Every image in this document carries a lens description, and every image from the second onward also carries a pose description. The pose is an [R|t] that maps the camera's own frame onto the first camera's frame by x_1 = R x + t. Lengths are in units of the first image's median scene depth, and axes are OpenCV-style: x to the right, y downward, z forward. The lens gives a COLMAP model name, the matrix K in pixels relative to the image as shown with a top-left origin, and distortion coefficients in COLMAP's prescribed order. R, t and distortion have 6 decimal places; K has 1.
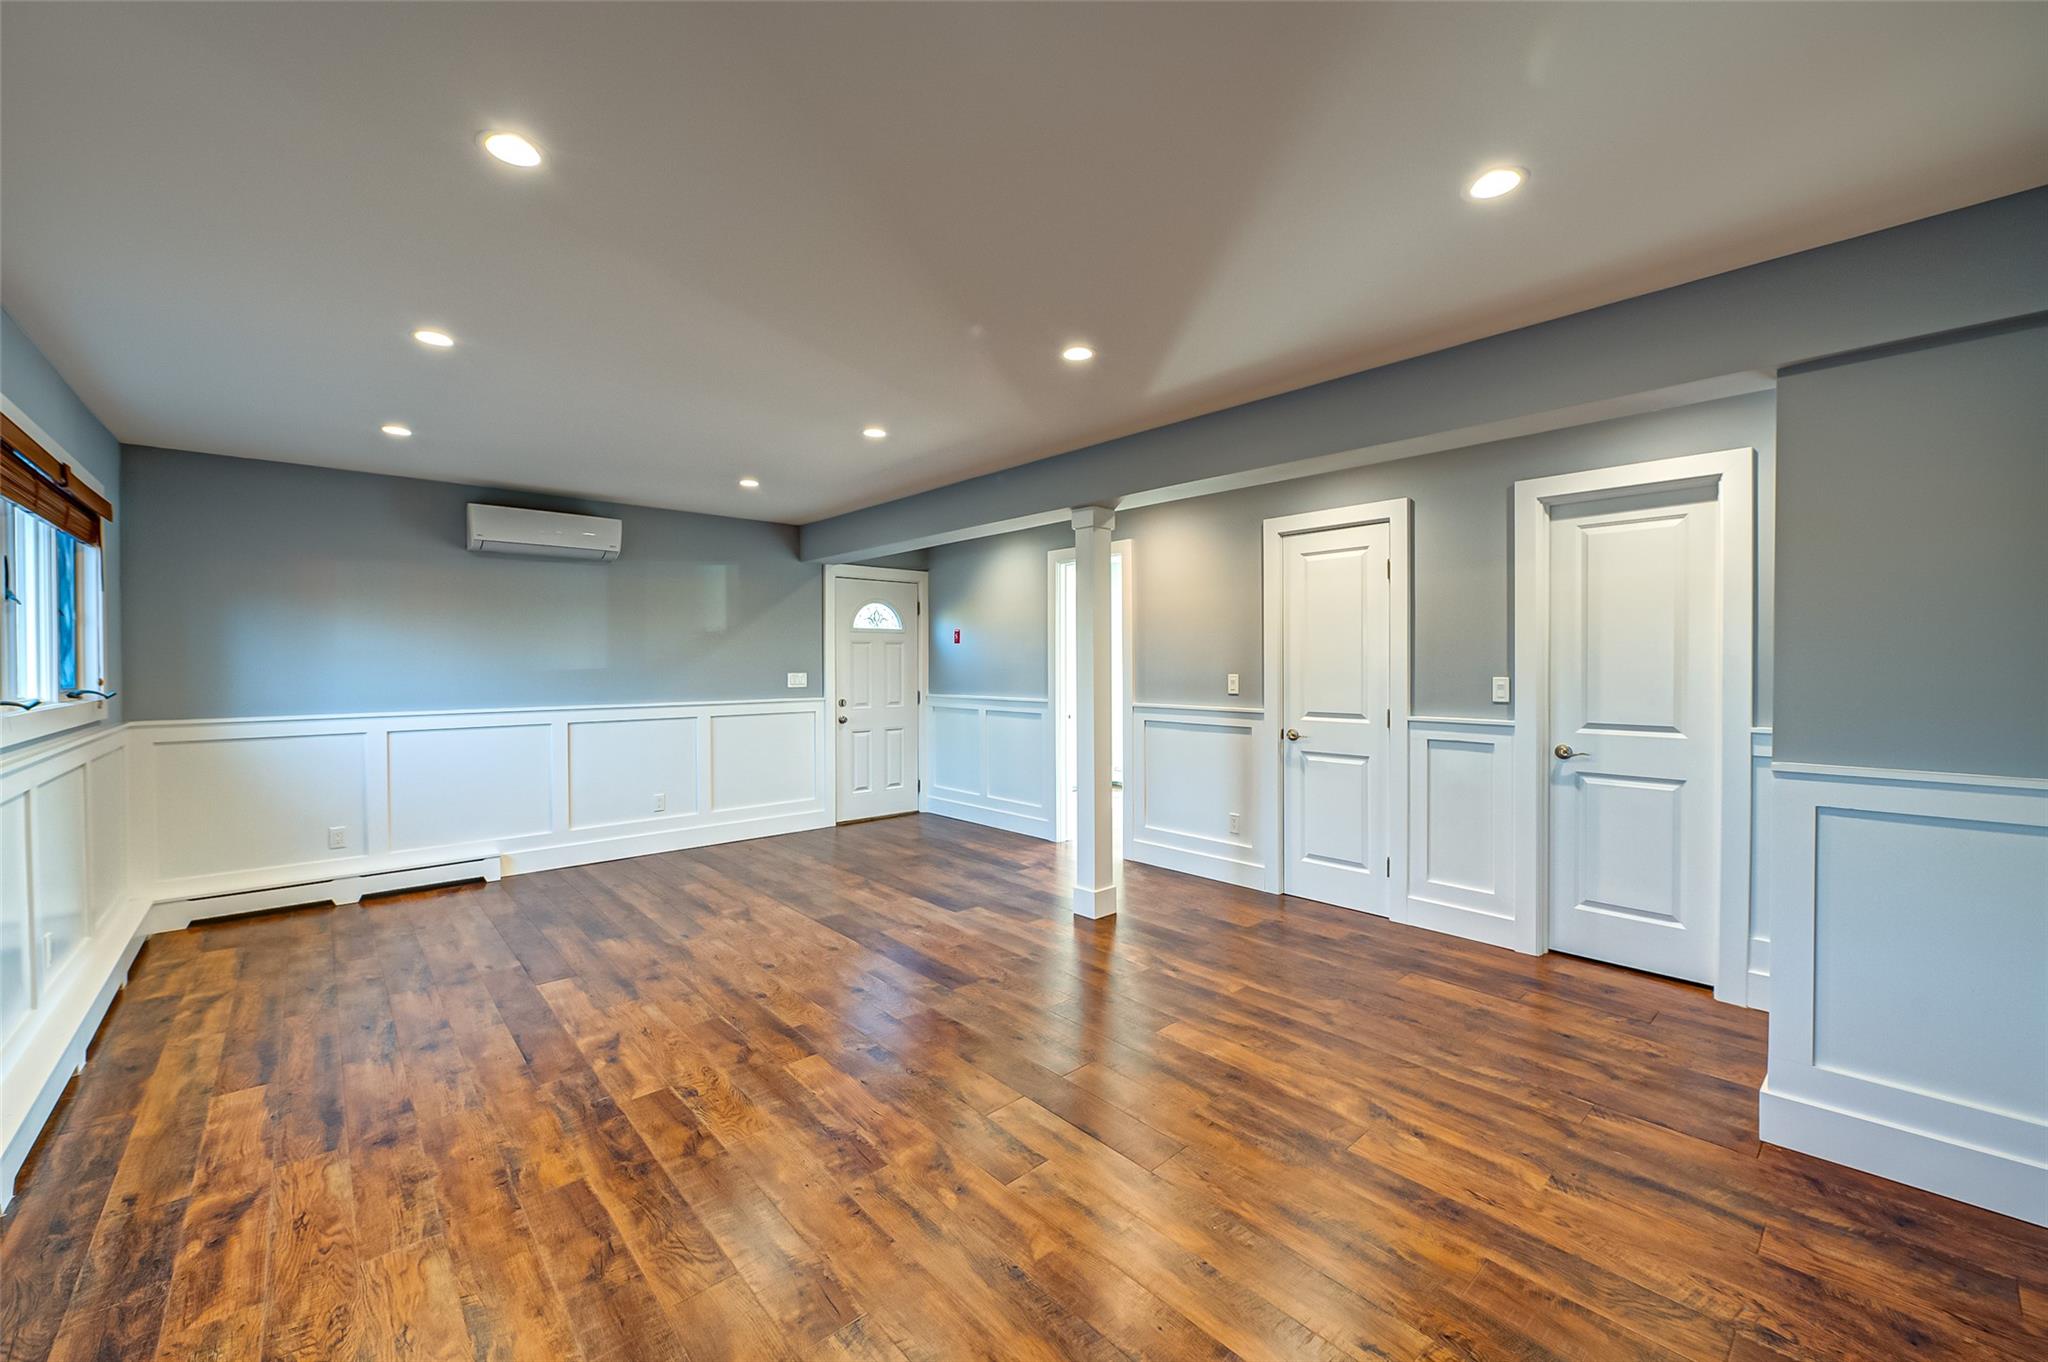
lens RADIAL K [[801.4, 0, 1028.9], [0, 801.4, 671.4], [0, 0, 1]] dist [-0.001382, -0.000532]
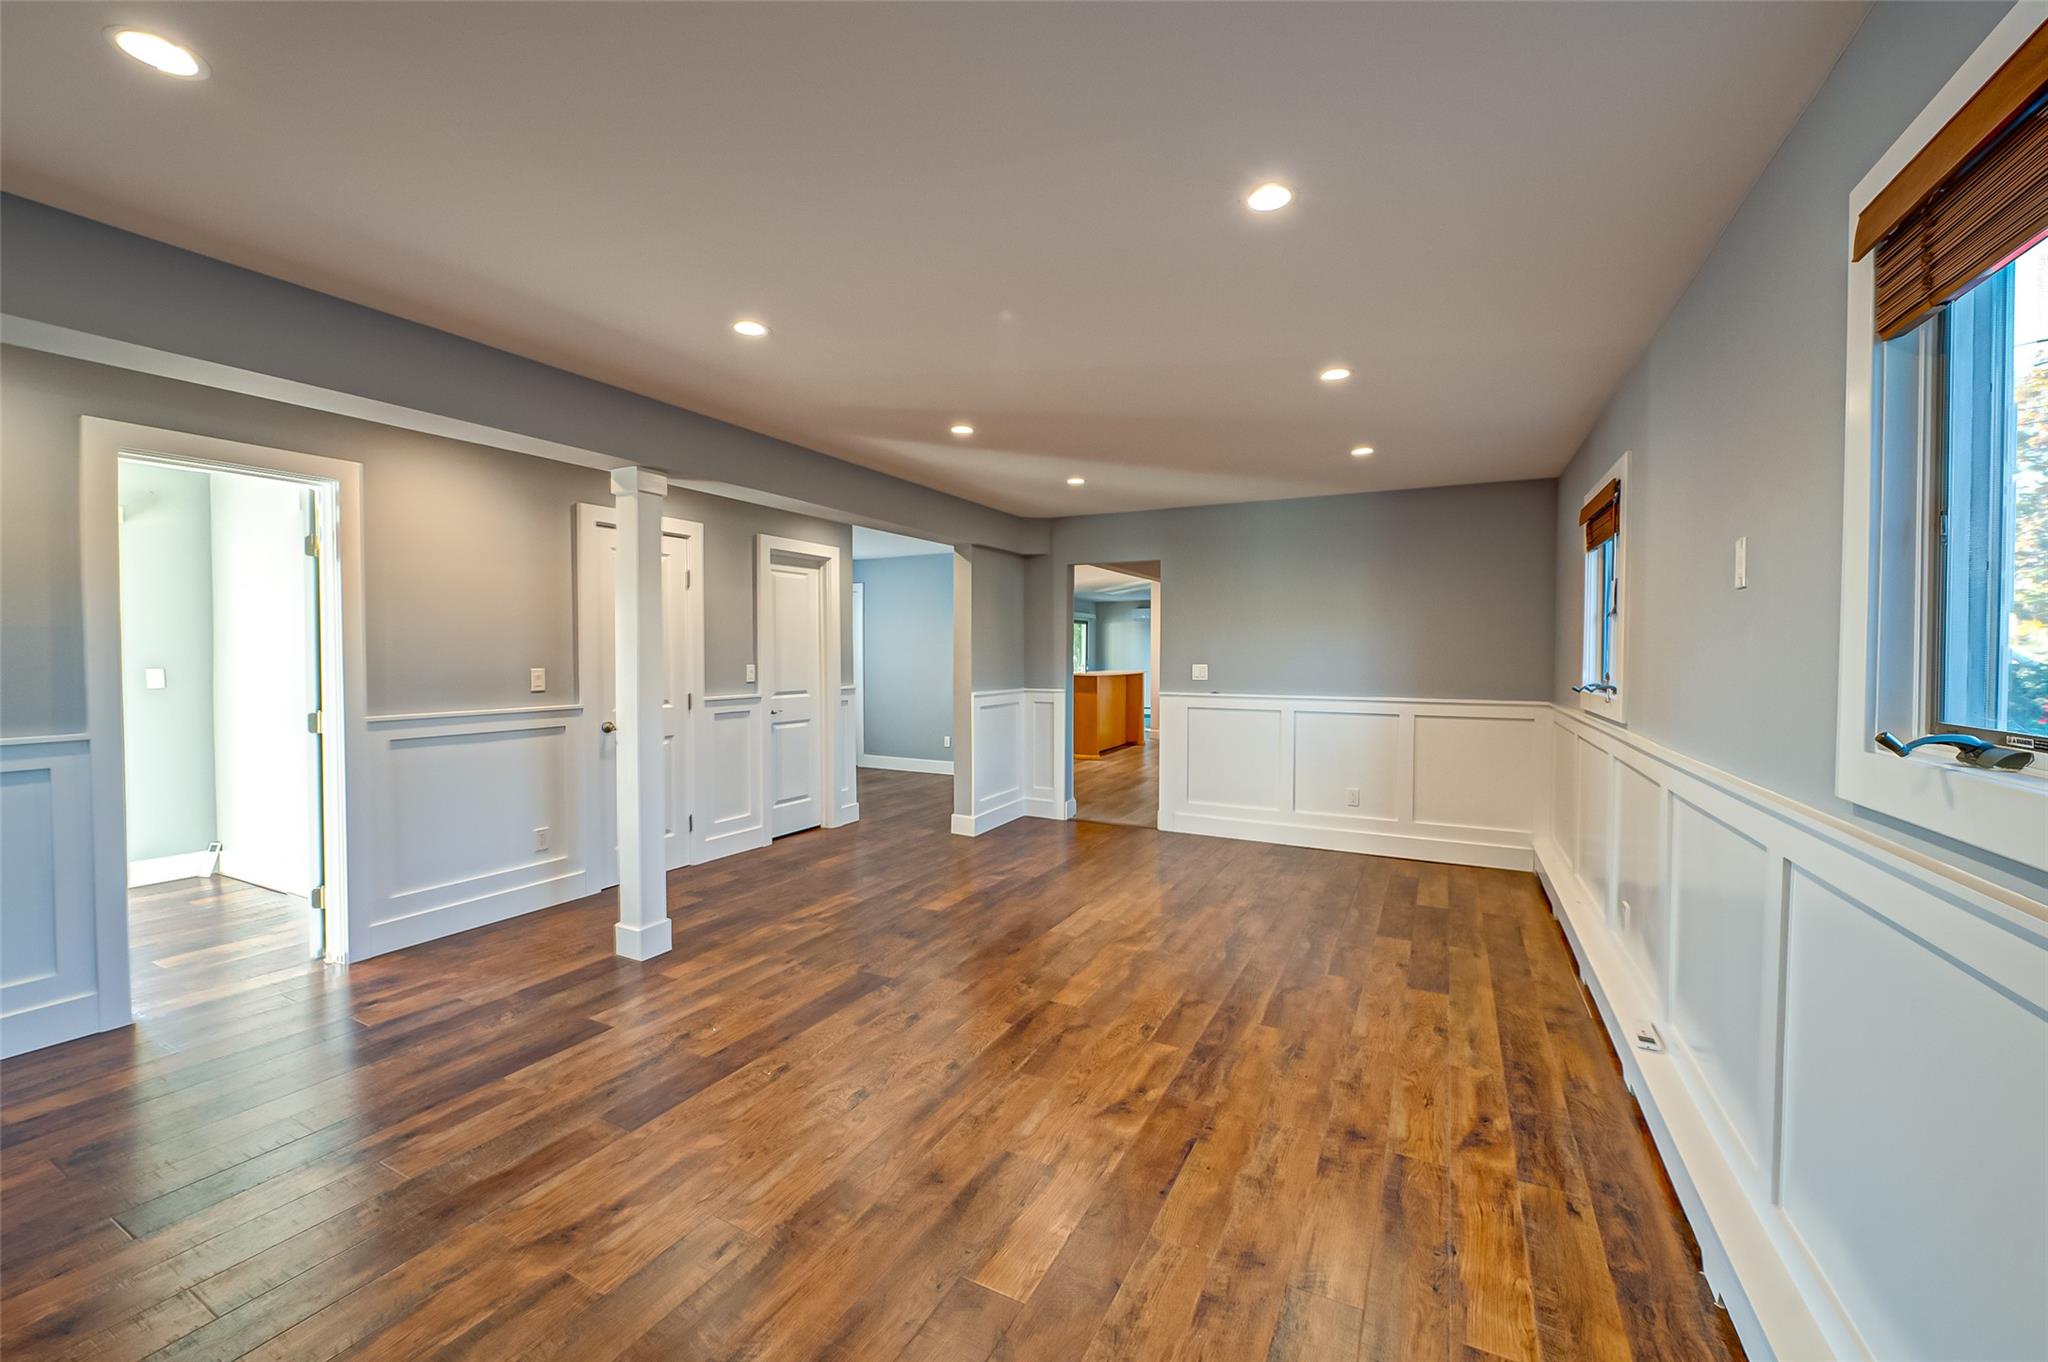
lens RADIAL K [[801.4, 0, 1028.9], [0, 801.4, 671.4], [0, 0, 1]] dist [-0.001382, -0.000532]
pose [[-0.348185, -0.017838, 0.937256, -1.438045], [0.012783, 0.999636, 0.023774, -0.013316], [-0.937339, 0.020259, -0.347830, 1.556302]]
